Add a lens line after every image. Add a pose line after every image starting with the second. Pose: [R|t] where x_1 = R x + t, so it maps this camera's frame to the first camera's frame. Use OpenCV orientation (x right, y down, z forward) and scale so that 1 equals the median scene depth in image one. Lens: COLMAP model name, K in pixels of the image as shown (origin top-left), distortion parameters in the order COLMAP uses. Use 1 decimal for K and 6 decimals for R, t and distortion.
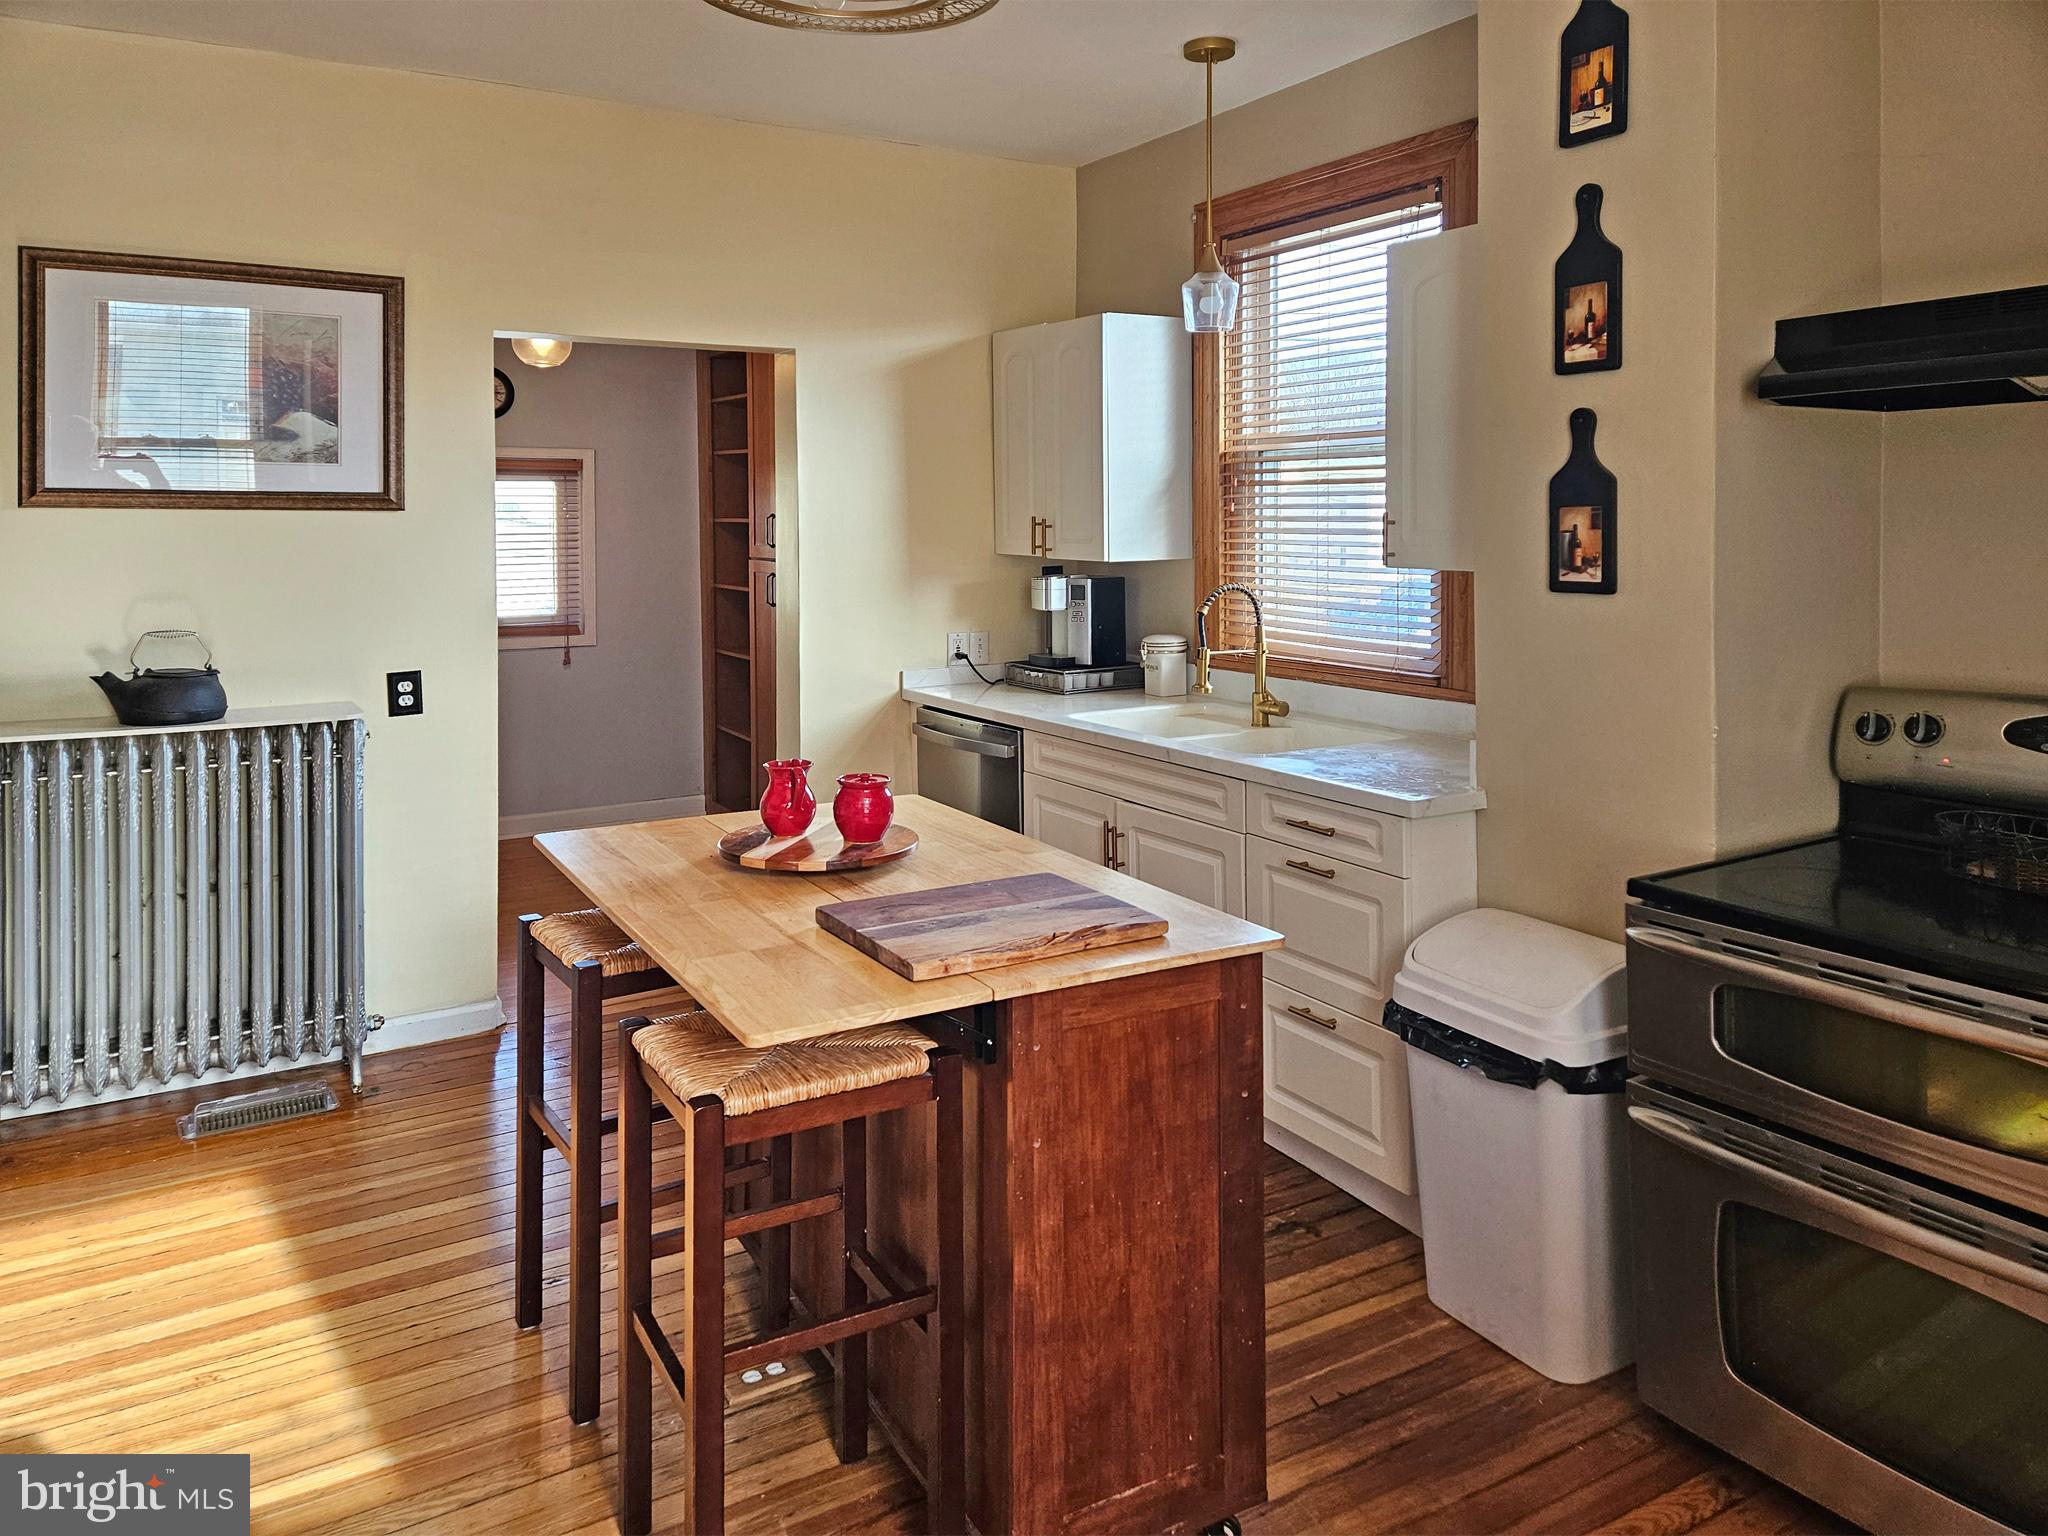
lens RADIAL K [[1454.6, 0, 1029.8], [0, 1454.6, 750.8], [0, 0, 1]] dist [0.009762, -0.005685]
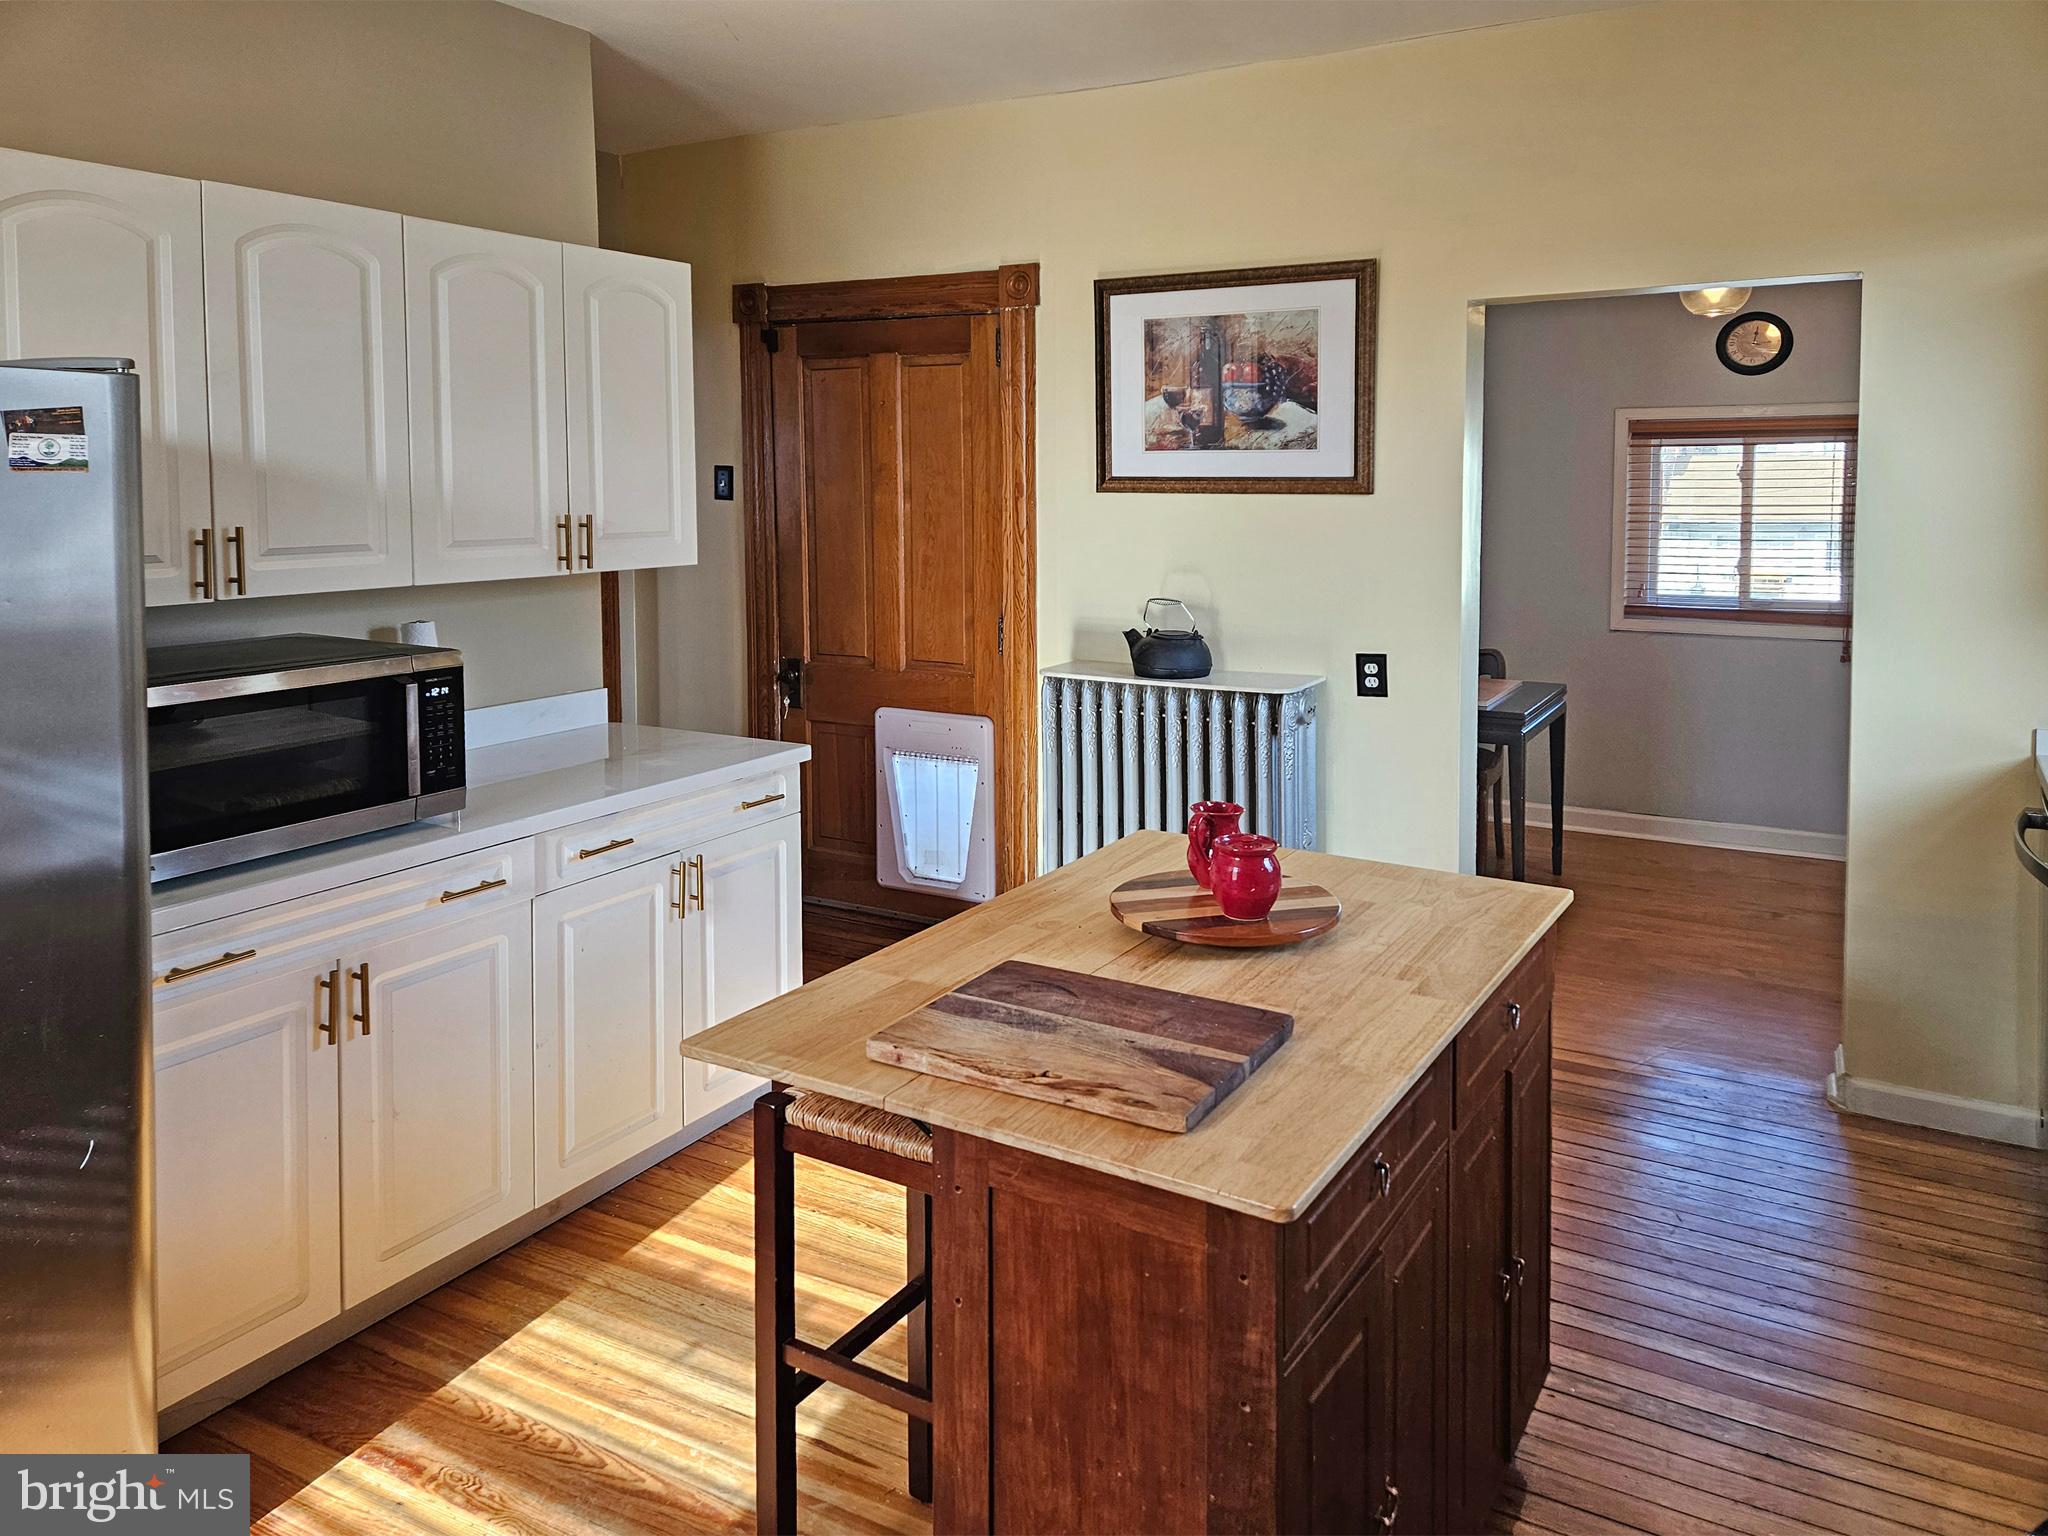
lens RADIAL K [[1454.6, 0, 1011.6], [0, 1454.6, 758.0], [0, 0, 1]] dist [0.009762, -0.005685]
pose [[0.479282, 0.163401, -0.862316, 0.373555], [-0.131089, 0.984823, 0.113755, -0.073463], [0.867816, 0.058520, 0.493428, 0.327138]]
